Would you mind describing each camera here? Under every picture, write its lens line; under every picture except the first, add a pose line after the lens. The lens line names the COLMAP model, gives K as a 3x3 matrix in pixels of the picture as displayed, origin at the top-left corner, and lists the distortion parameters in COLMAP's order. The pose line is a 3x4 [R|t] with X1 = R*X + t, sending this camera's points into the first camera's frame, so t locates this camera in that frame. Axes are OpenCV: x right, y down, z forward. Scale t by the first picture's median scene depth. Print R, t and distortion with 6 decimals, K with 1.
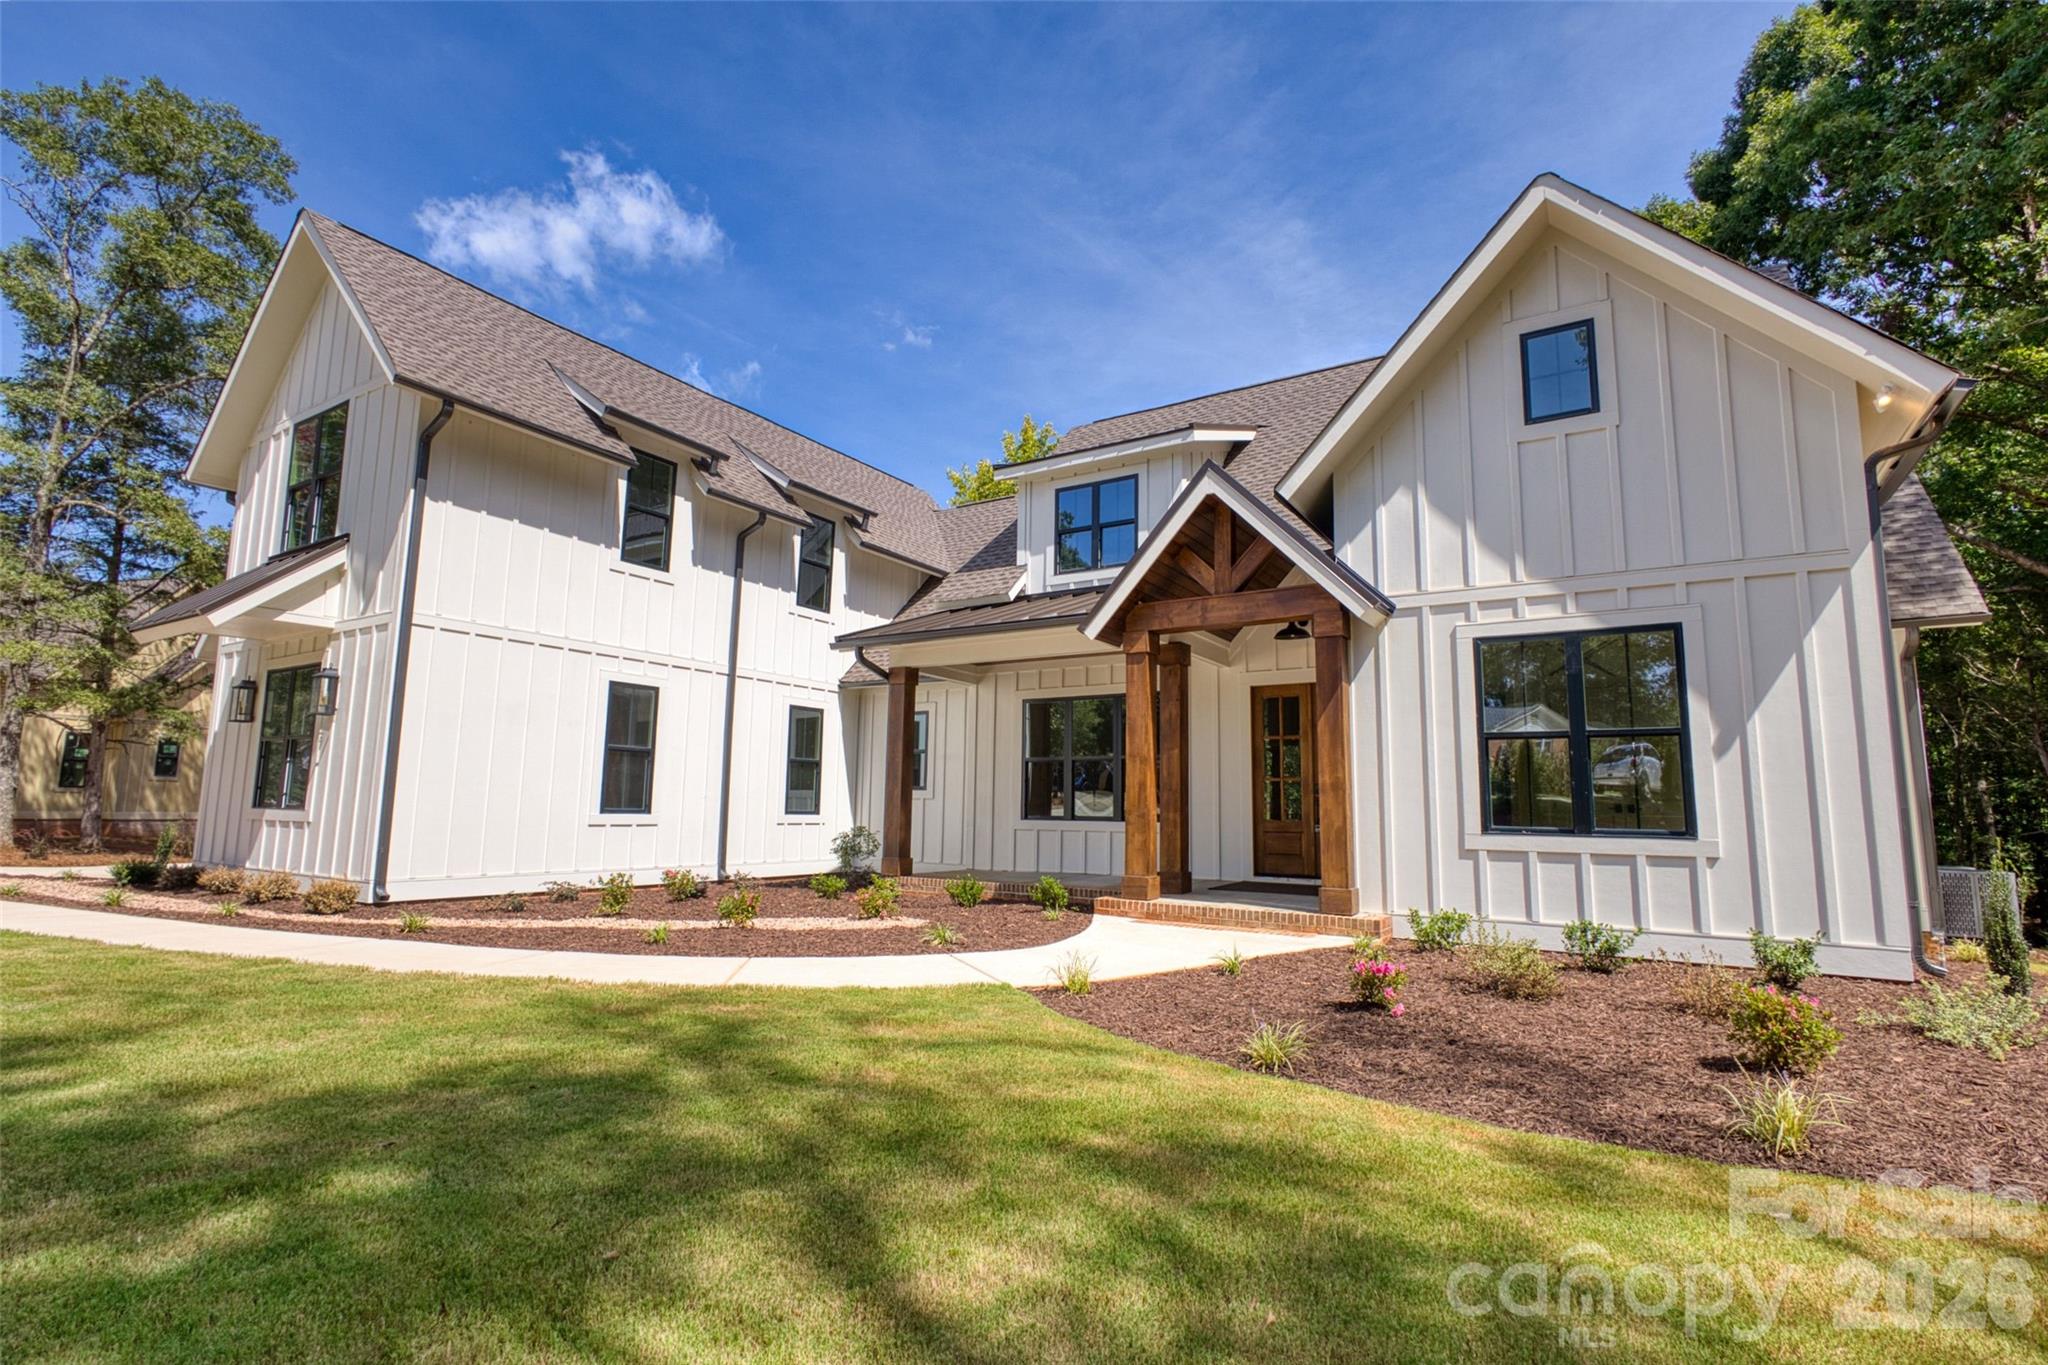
lens RADIAL K [[956.2, 0, 1024.0], [0, 956.2, 682.5], [0, 0, 1]] dist [-0.001846, 0.000621]
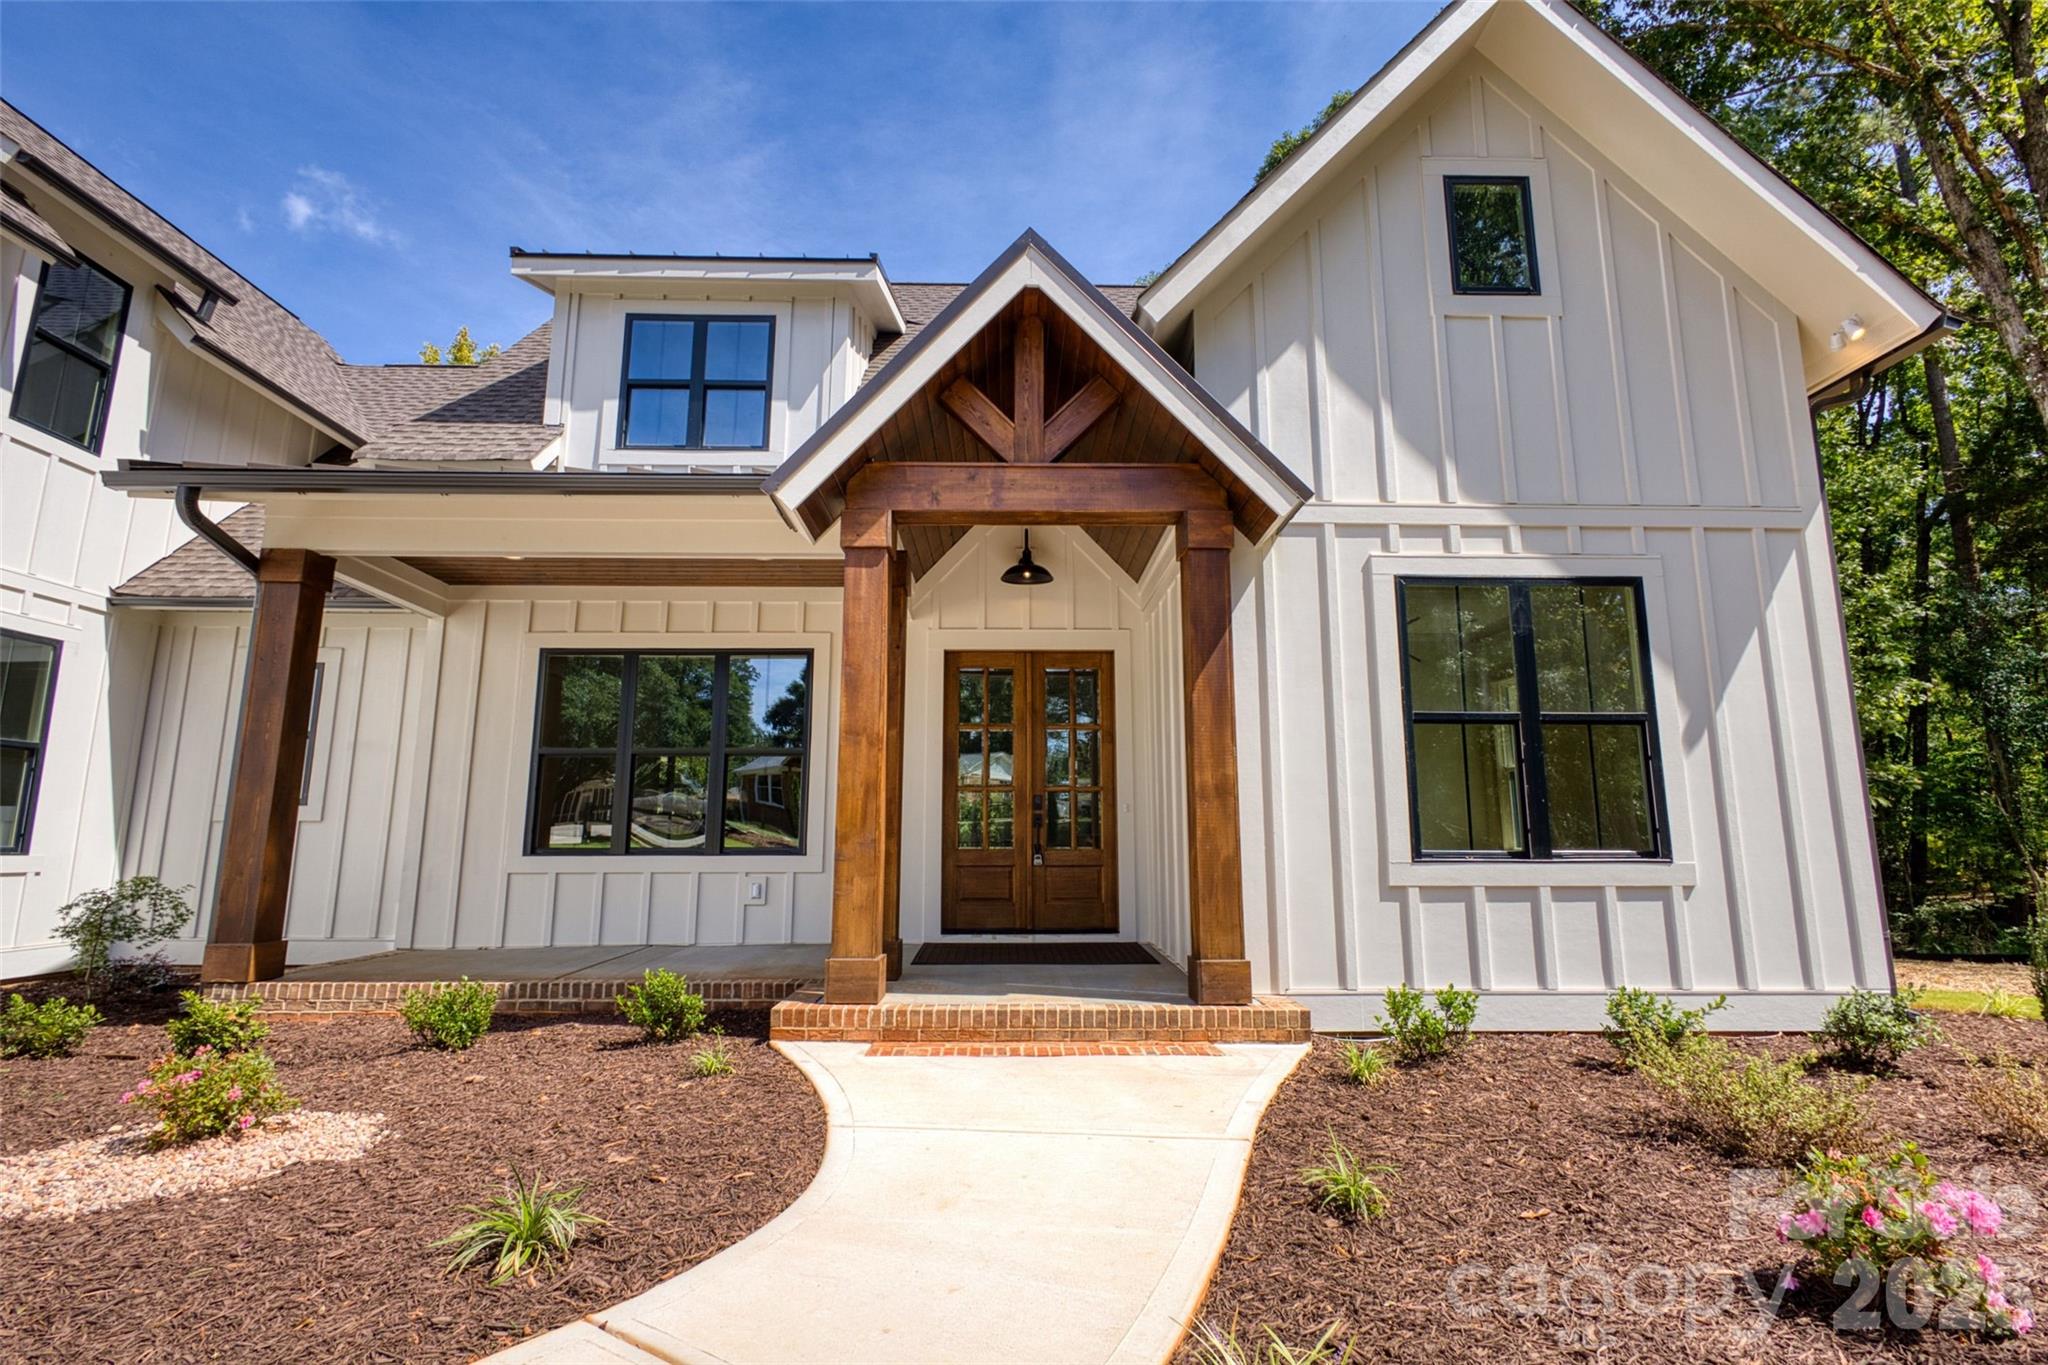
lens RADIAL K [[956.2, 0, 1024.0], [0, 956.2, 682.5], [0, 0, 1]] dist [-0.001846, 0.000621]
pose [[0.830874, 0.078018, 0.550964, -0.112044], [-0.061514, 0.996932, -0.048403, 0.072539], [-0.553050, 0.006325, 0.833124, 0.523489]]
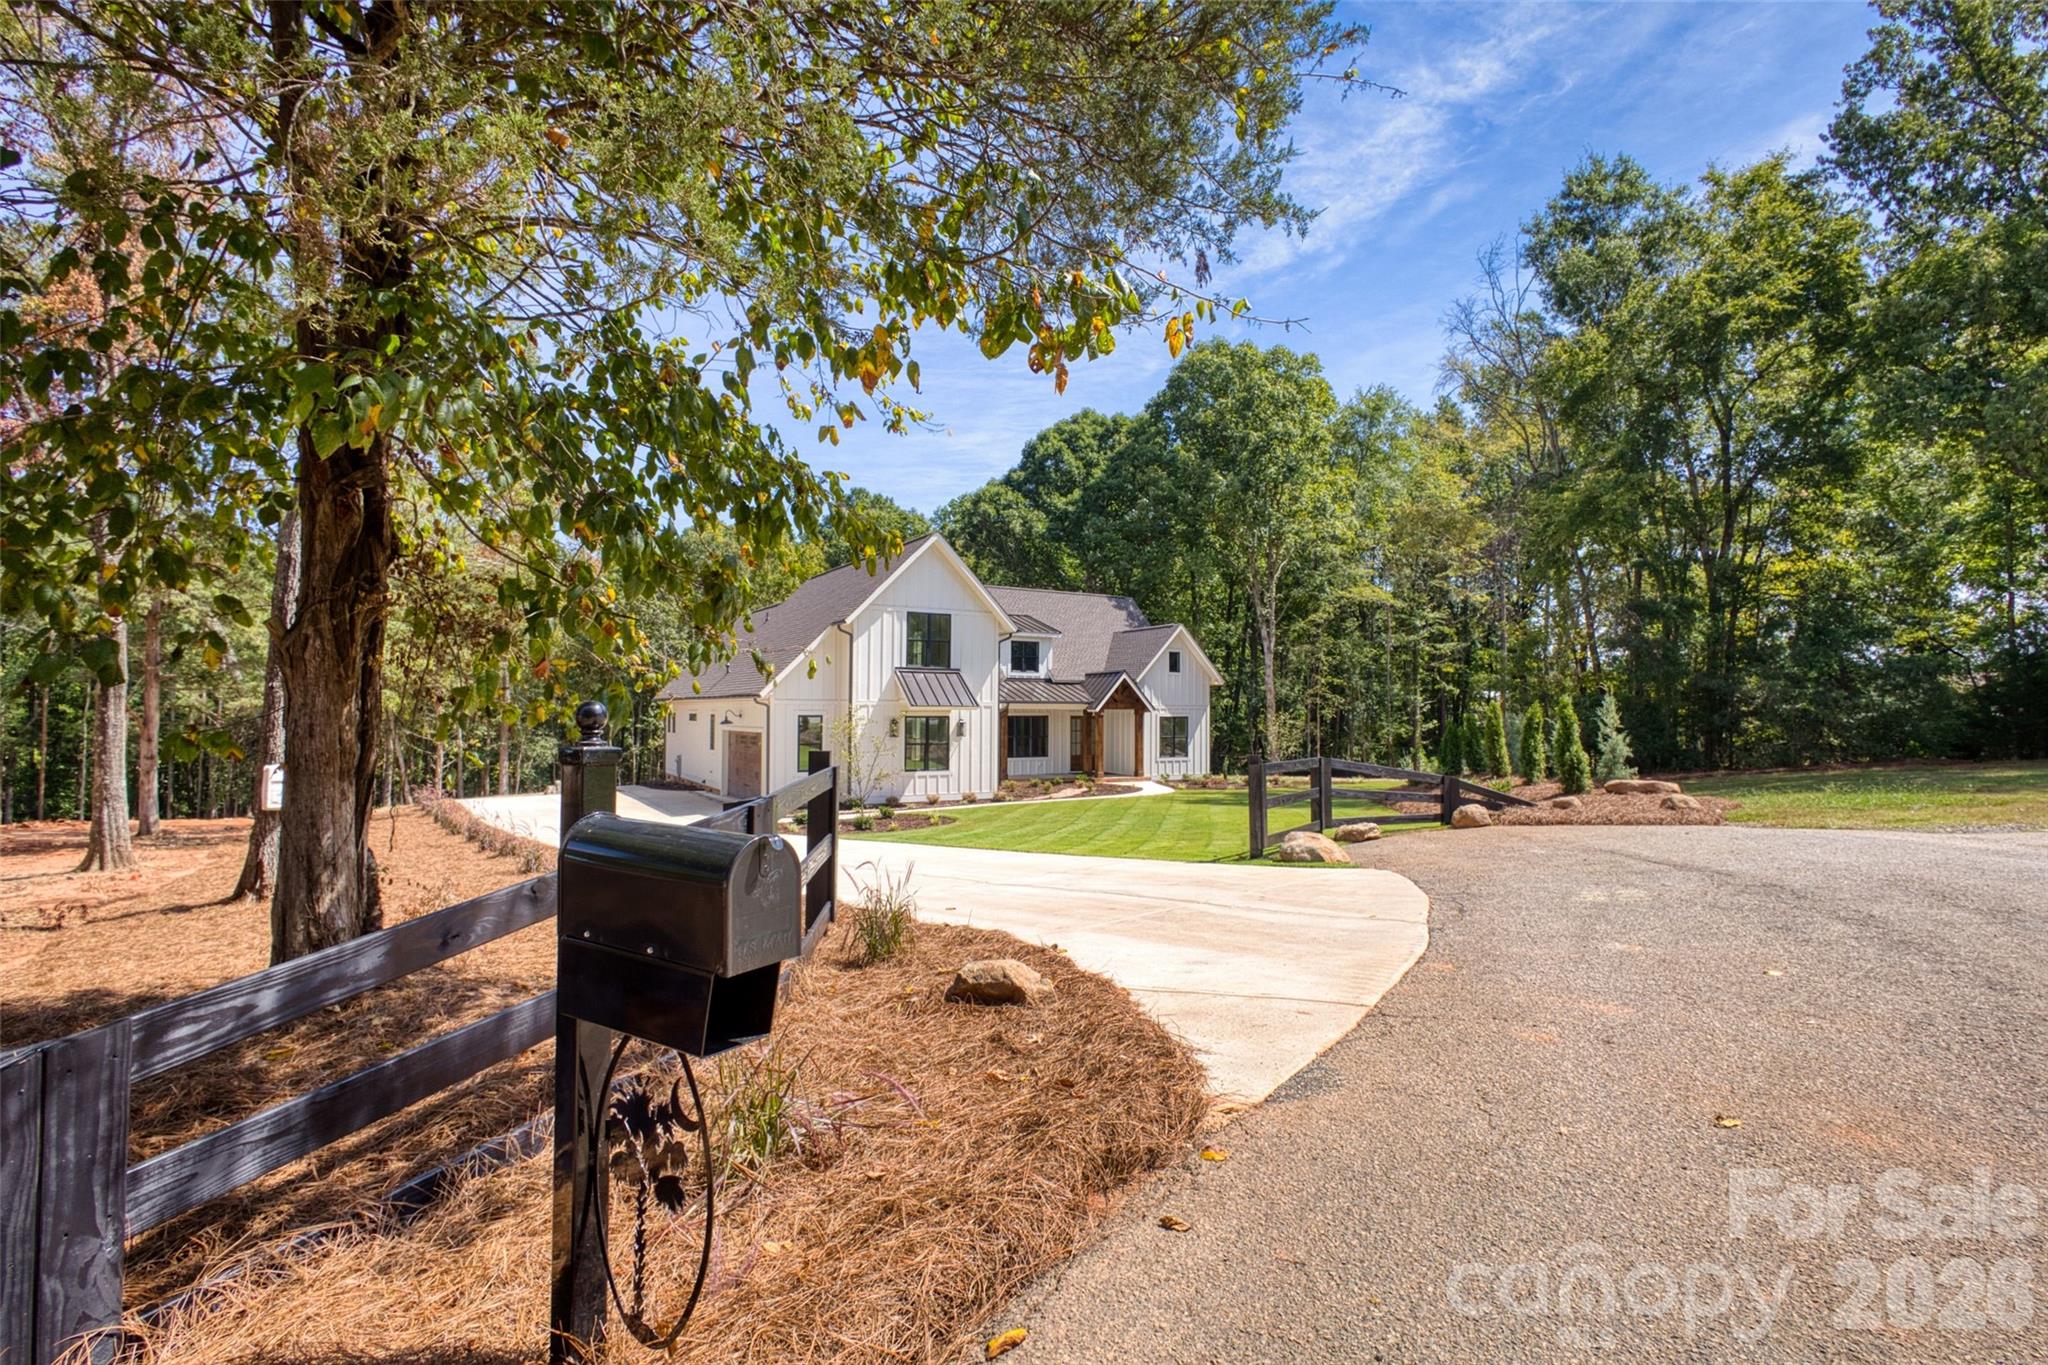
lens RADIAL K [[955.6, 0, 996.8], [0, 955.6, 679.0], [0, 0, 1]] dist [-0.002301, 0.000021]
pose [[0.477797, 0.014601, 0.878349, -3.680458], [-0.115982, 0.992158, 0.046597, -0.323916], [-0.870781, -0.124136, 0.475743, -0.471274]]
